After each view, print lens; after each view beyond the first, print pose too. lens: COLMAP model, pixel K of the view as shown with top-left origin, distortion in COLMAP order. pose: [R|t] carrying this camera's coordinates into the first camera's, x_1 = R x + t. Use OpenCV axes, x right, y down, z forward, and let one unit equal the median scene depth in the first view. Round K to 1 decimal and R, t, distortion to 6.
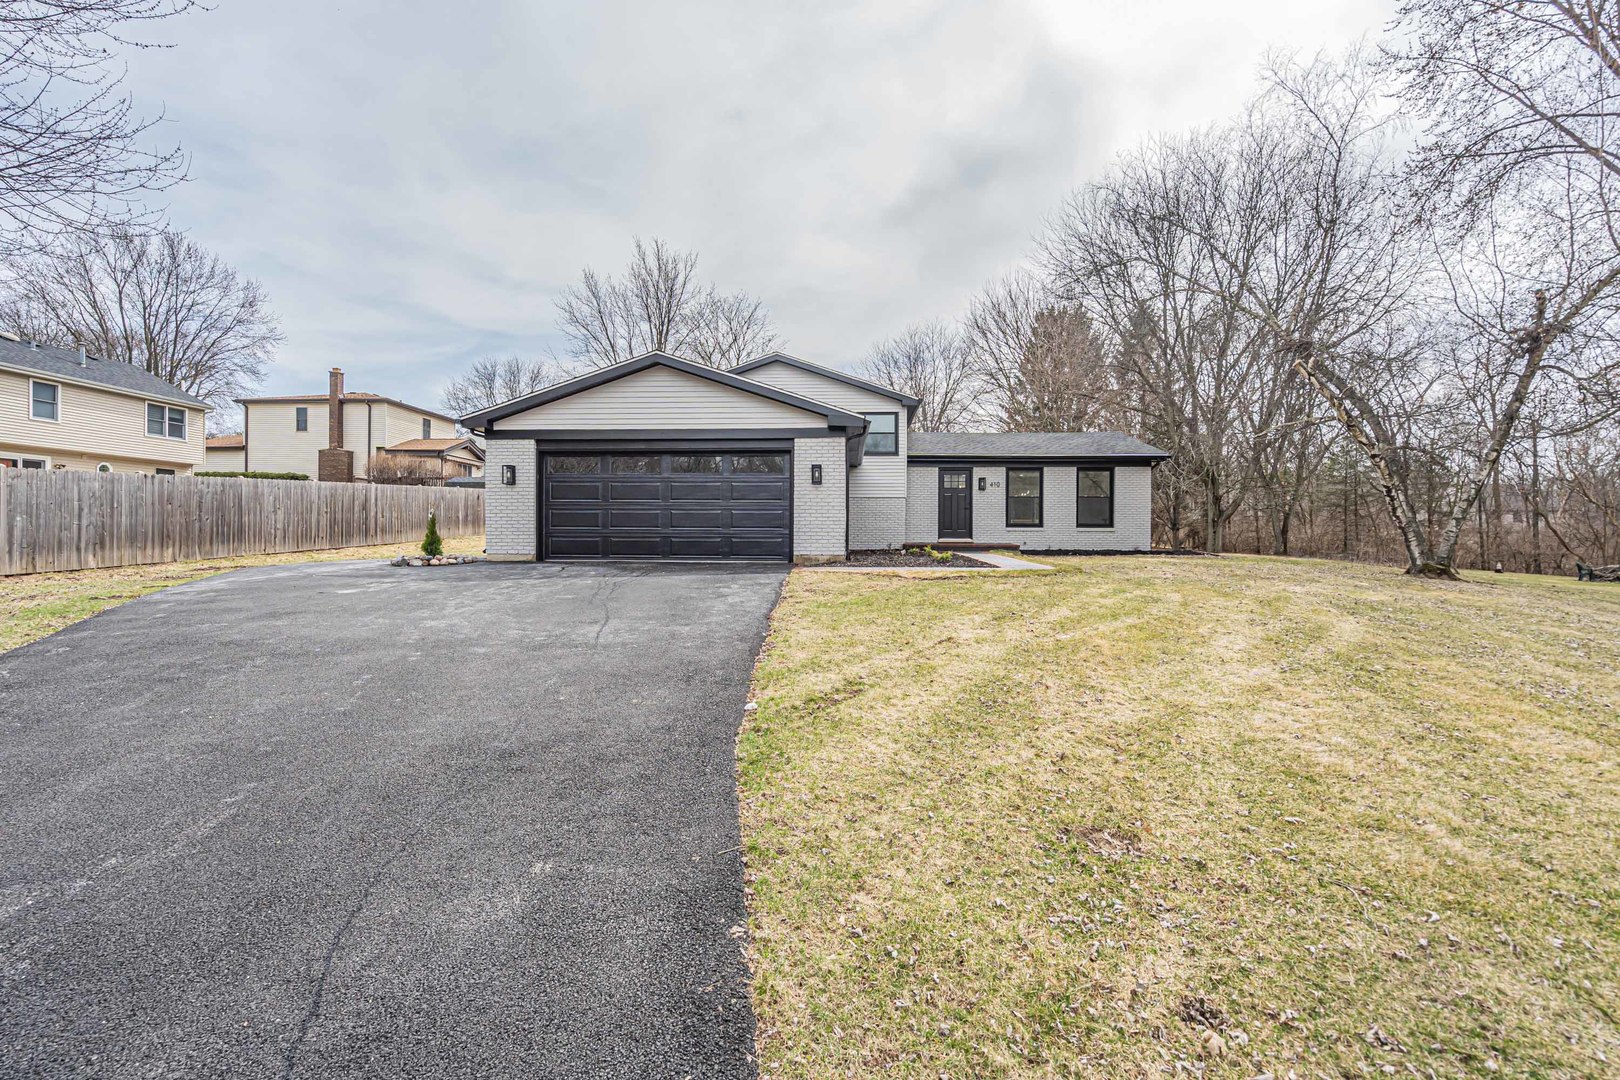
lens RADIAL K [[763.9, 0, 810.0], [0, 763.9, 540.0], [0, 0, 1]] dist [-0.001172, 0.000454]
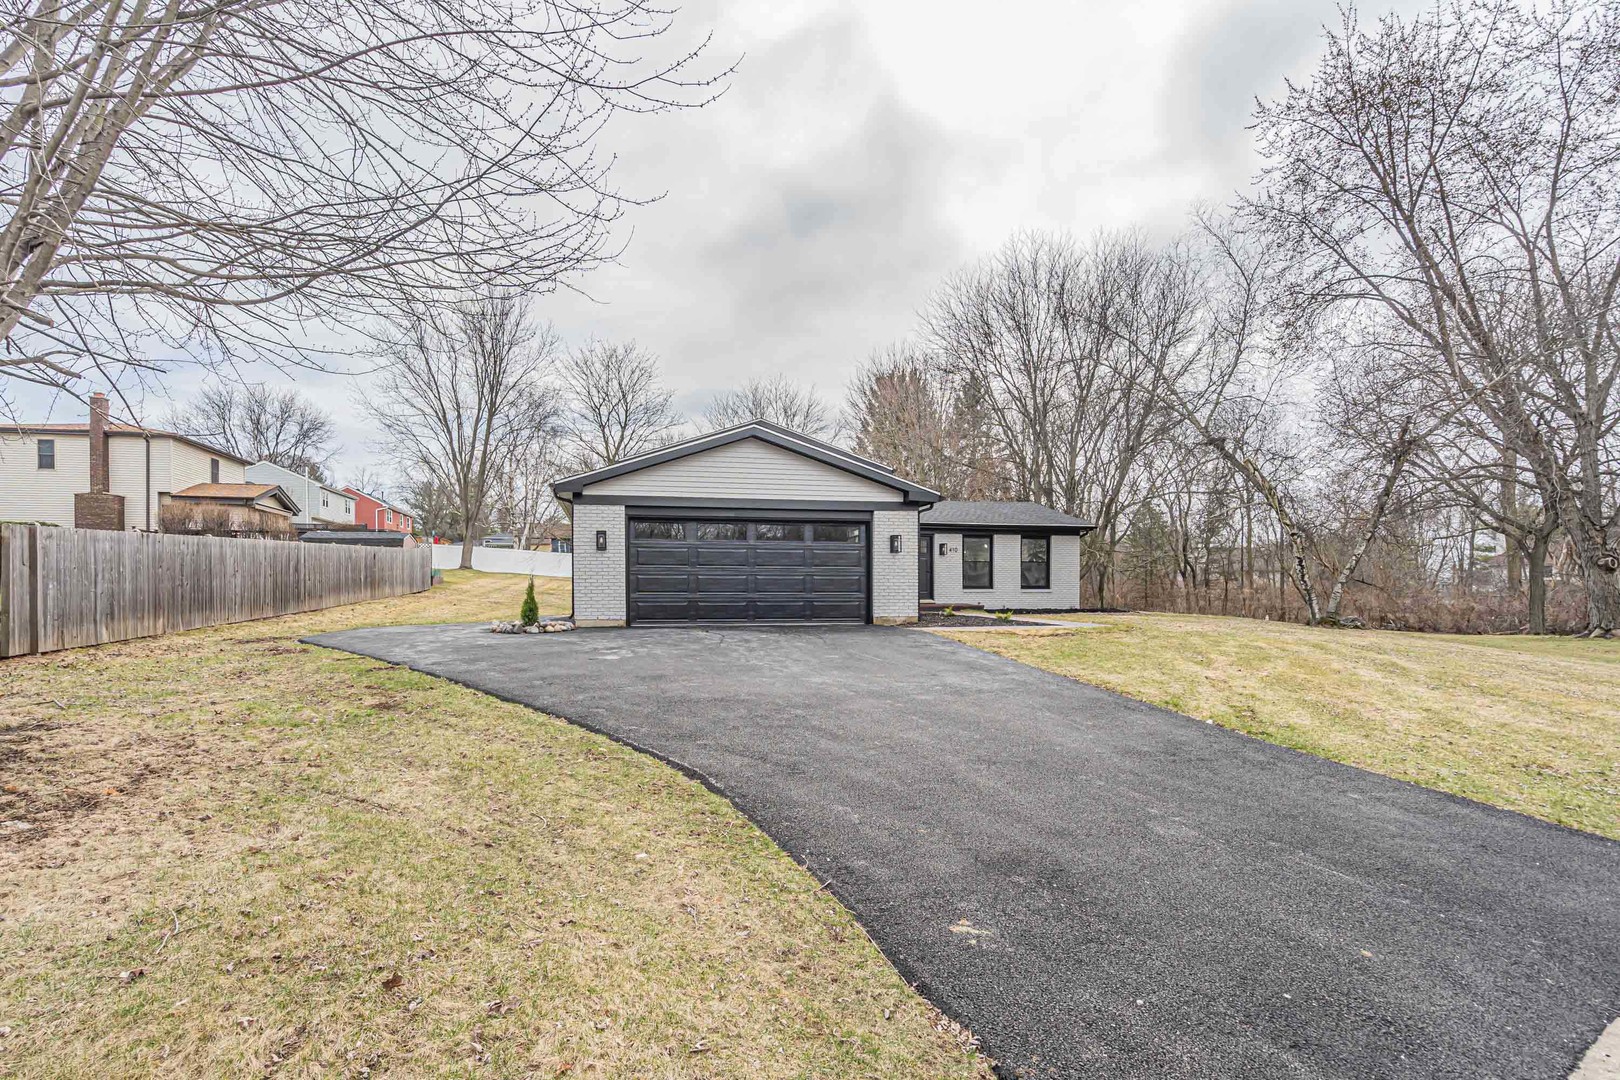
lens RADIAL K [[814.6, 0, 807.8], [0, 814.6, 600.9], [0, 0, 1]] dist [-0.003531, -0.000538]
pose [[0.962209, -0.007581, 0.272206, -0.282361], [0.006931, 0.999970, 0.003349, -0.005373], [-0.272224, -0.001336, 0.962233, -0.064208]]
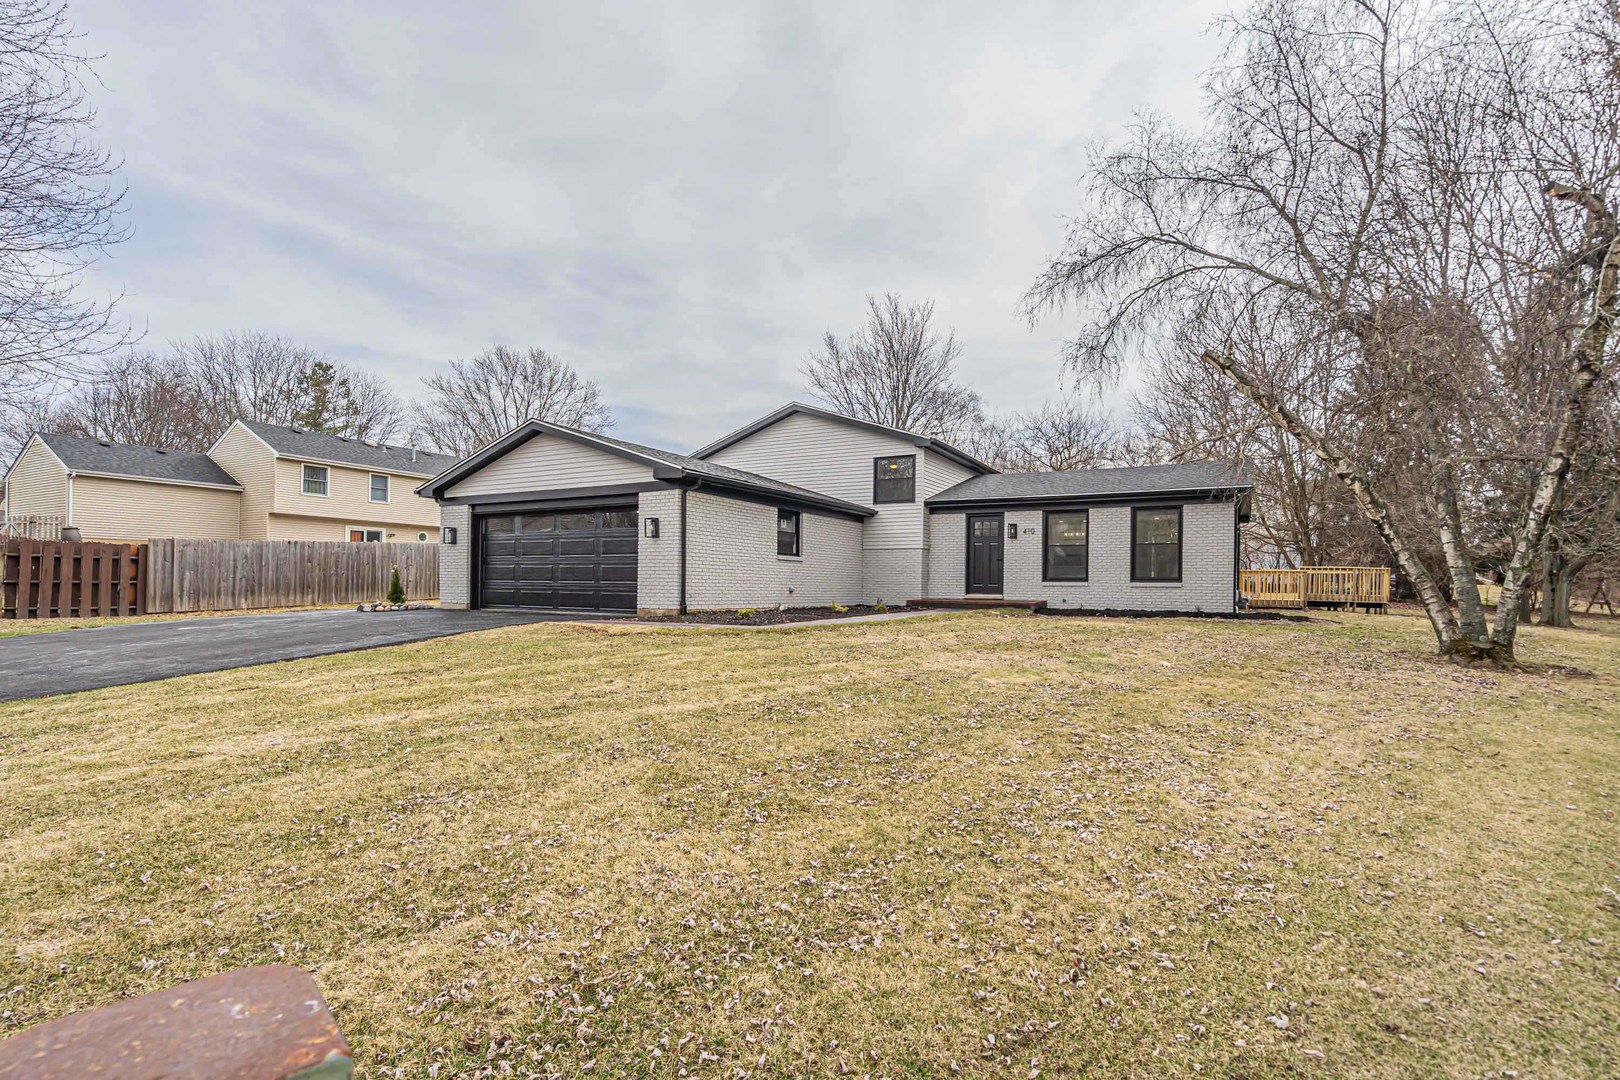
lens RADIAL K [[772.9, 0, 806.9], [0, 772.9, 589.8], [0, 0, 1]] dist [-0.000617, 0.000132]
pose [[0.894915, 0.007670, -0.446170, 0.416626], [-0.009720, 0.999950, -0.002307, -0.003032], [0.446130, 0.006401, 0.894945, 0.122146]]
